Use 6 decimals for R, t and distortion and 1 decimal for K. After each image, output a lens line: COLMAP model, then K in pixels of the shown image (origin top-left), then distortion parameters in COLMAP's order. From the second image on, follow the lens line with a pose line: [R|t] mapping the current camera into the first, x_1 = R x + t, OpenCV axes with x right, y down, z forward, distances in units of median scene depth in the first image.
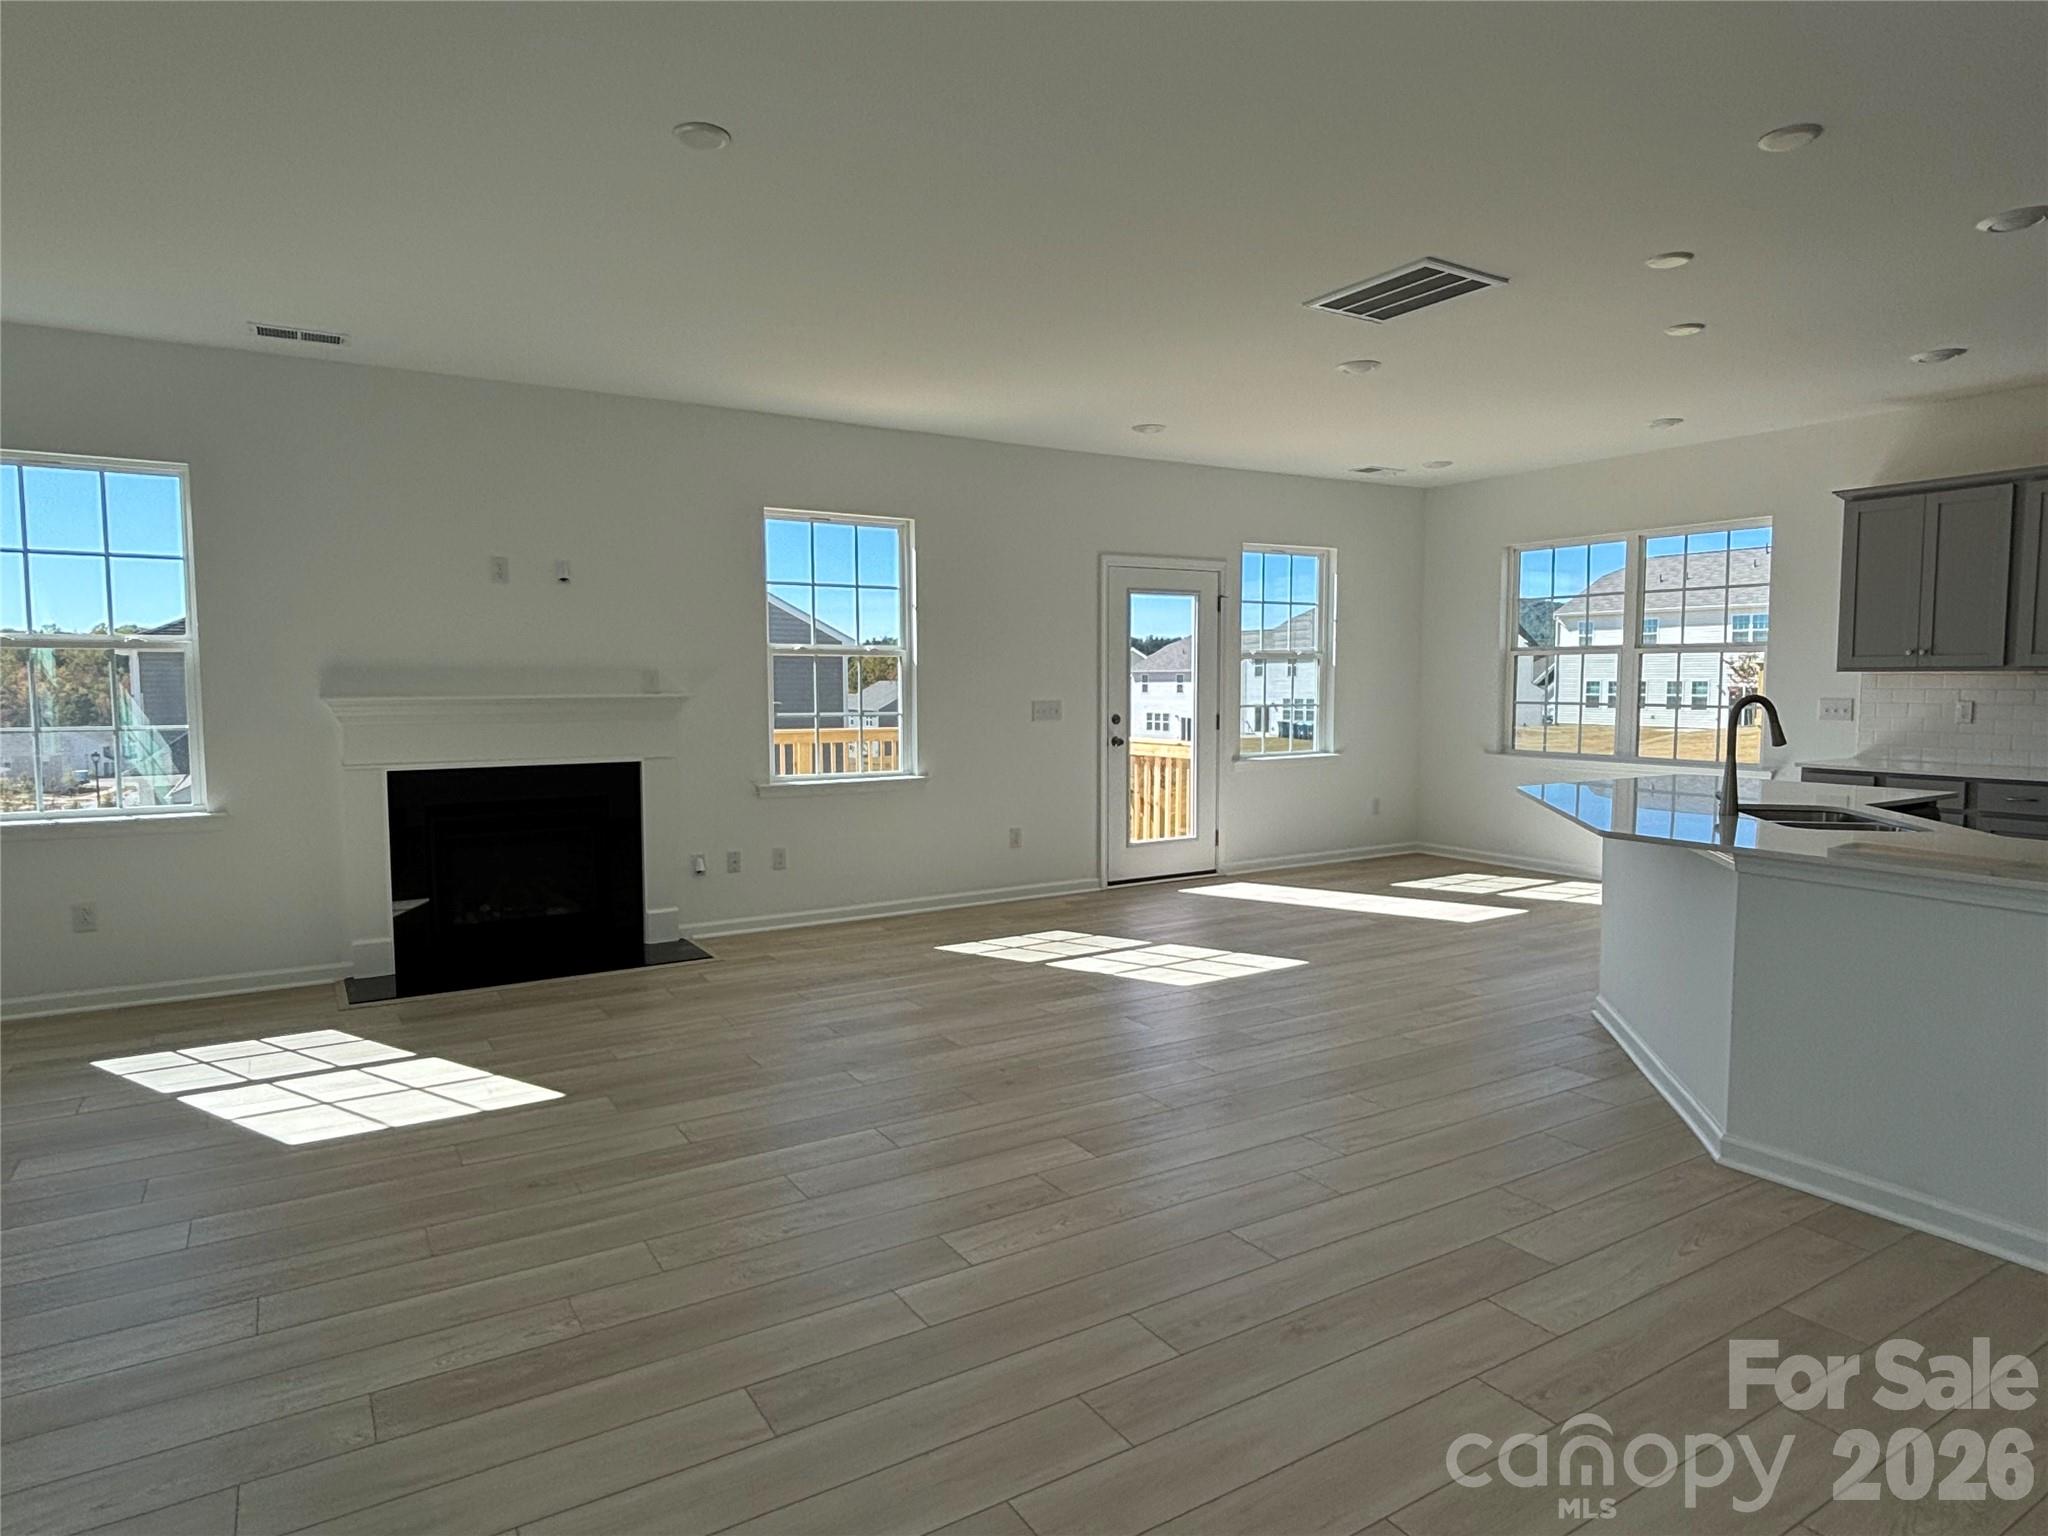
lens RADIAL K [[1187.8, 0, 1046.3], [0, 1187.8, 742.4], [0, 0, 1]] dist [0.014670, -0.016338]
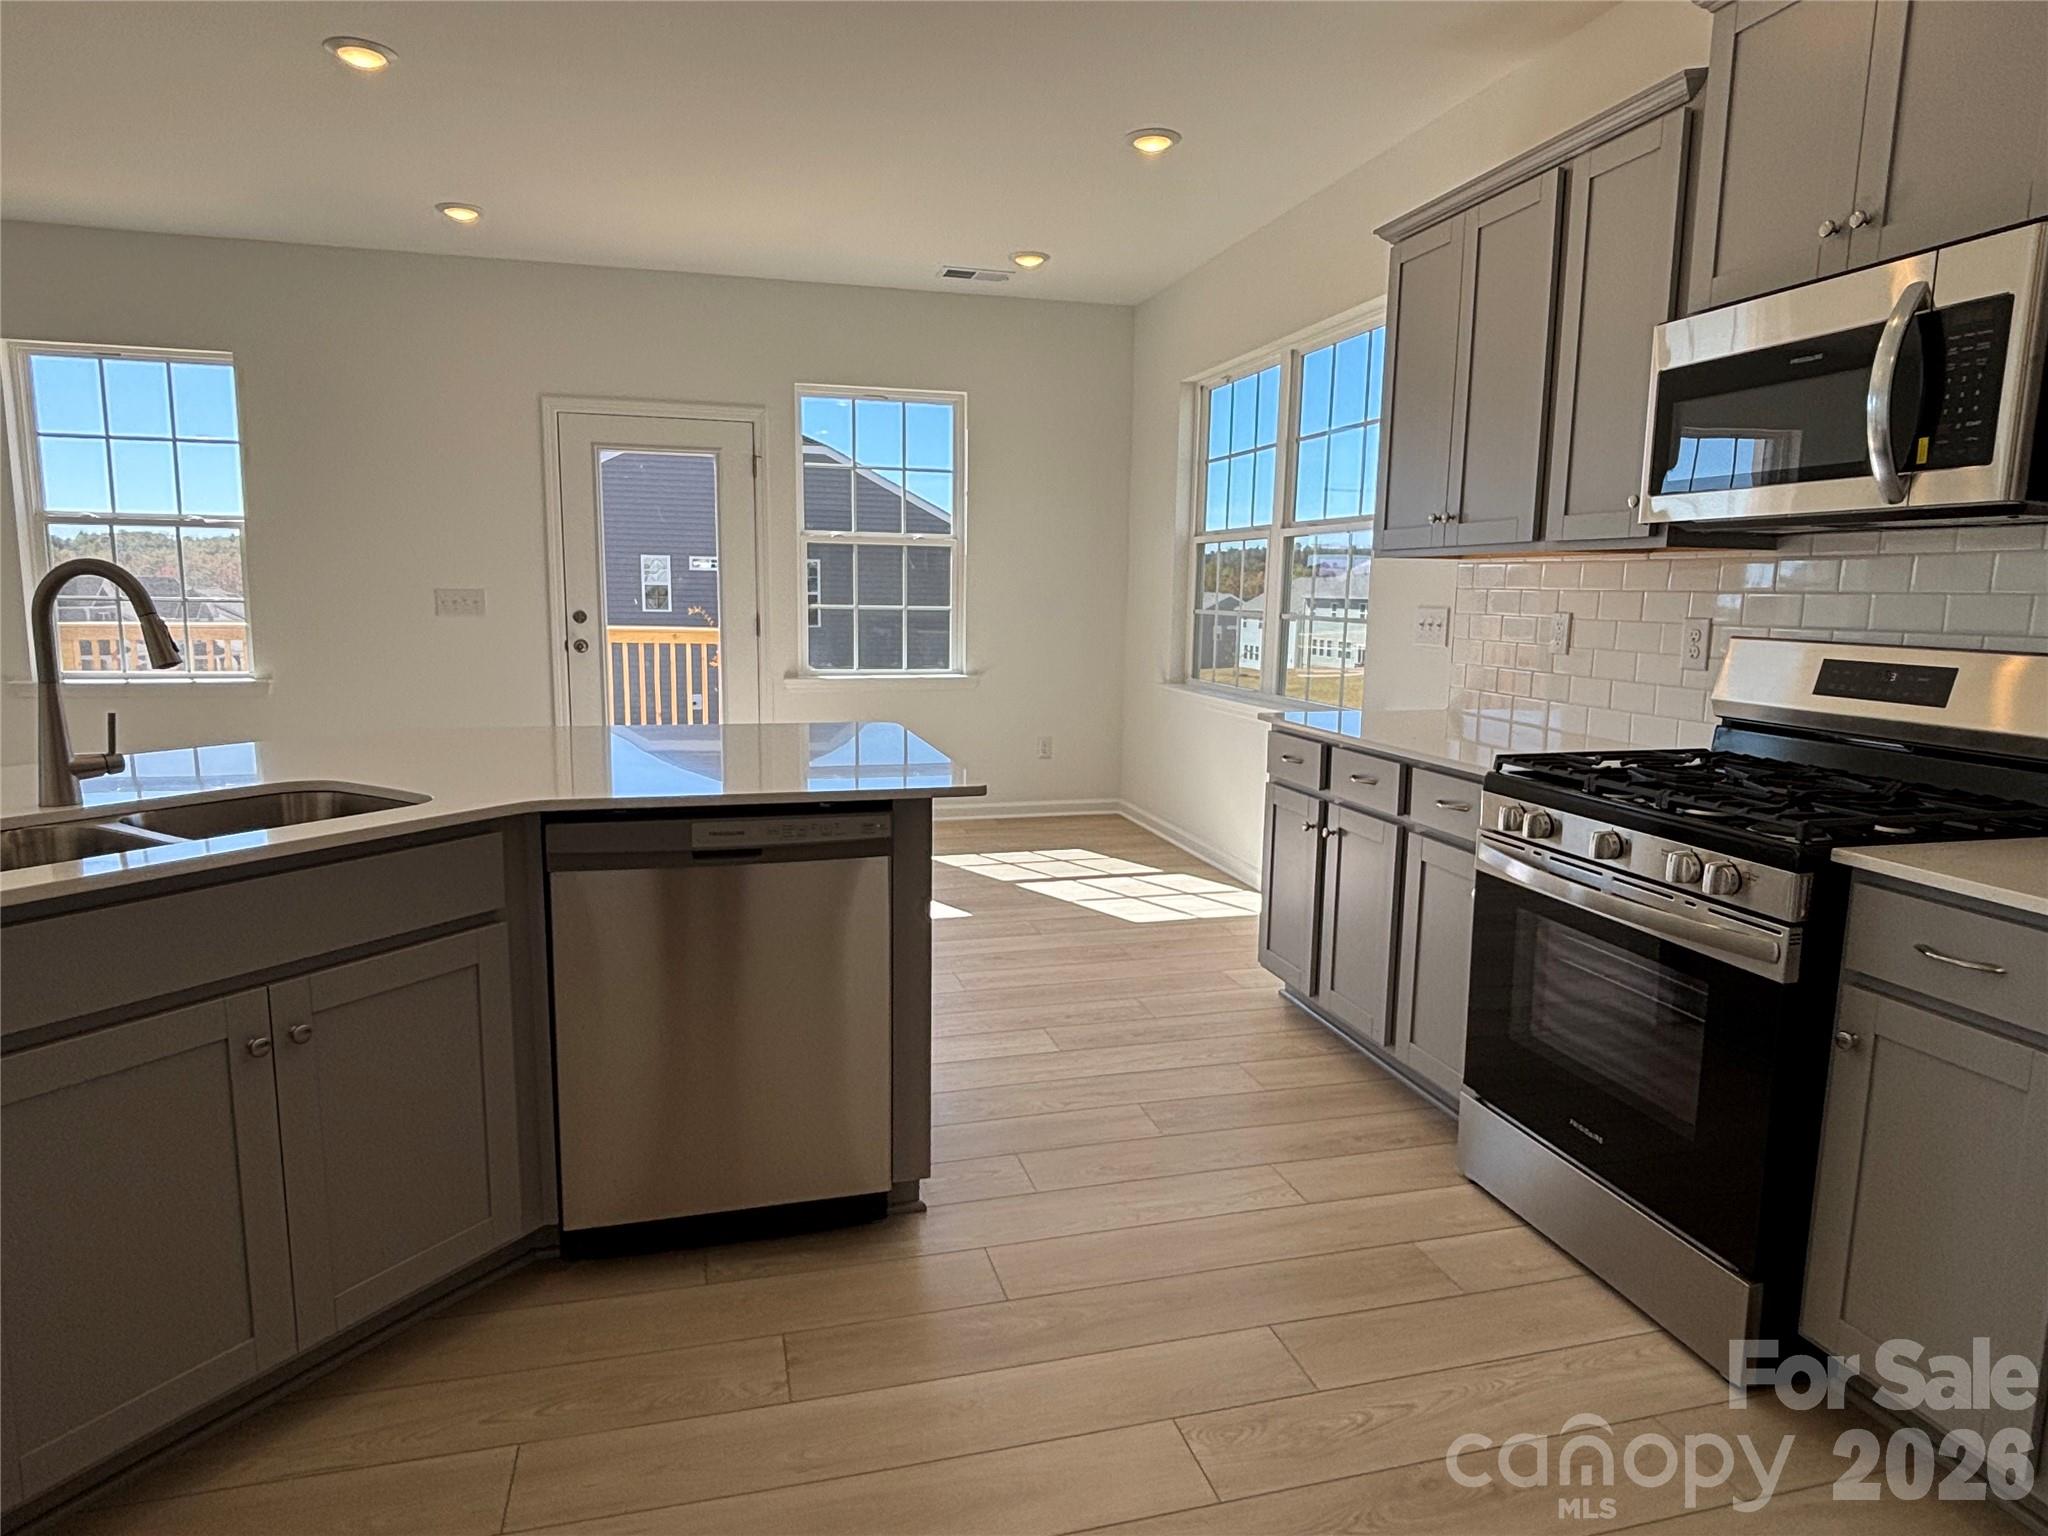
lens RADIAL K [[1187.8, 0, 1024.9], [0, 1187.8, 755.4], [0, 0, 1]] dist [0.014670, -0.016338]
pose [[0.953395, 0.064857, -0.294673, 0.760148], [-0.036307, 0.994188, 0.101351, -0.025121], [0.299534, -0.085929, 0.950208, 0.456721]]
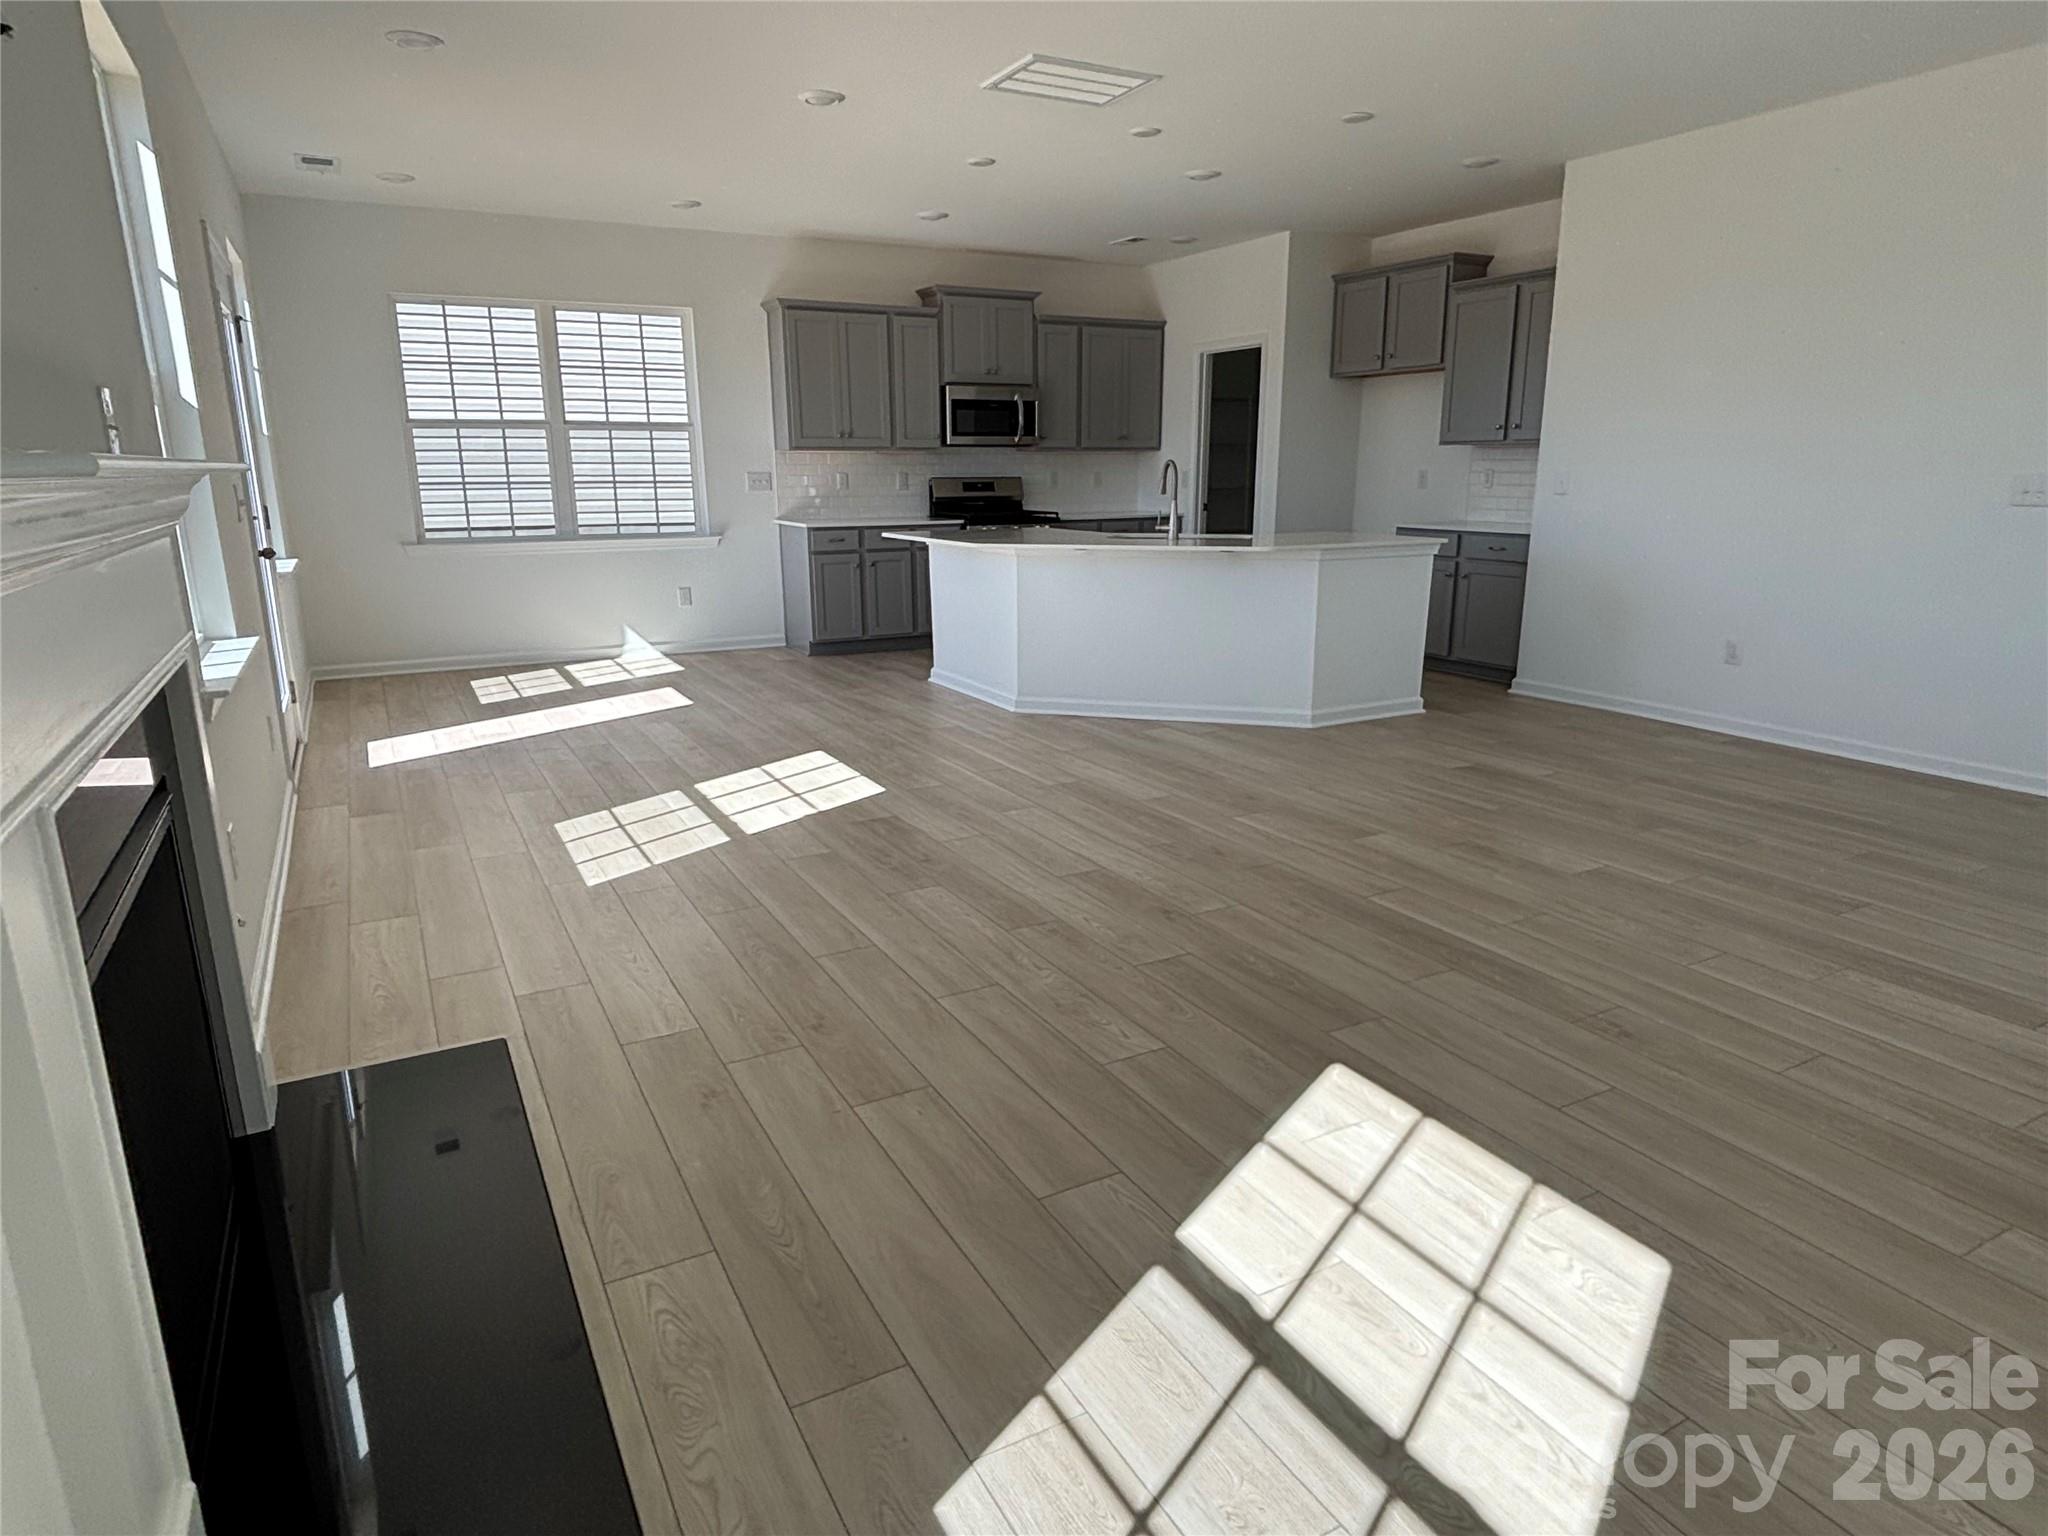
lens RADIAL K [[1187.8, 0, 1003.4], [0, 1187.8, 749.0], [0, 0, 1]] dist [0.014670, -0.016338]
pose [[0.073458, -0.226871, 0.971151, -0.698177], [0.056171, 0.973177, 0.223096, -0.022482], [-0.995715, 0.038162, 0.084231, 0.766752]]
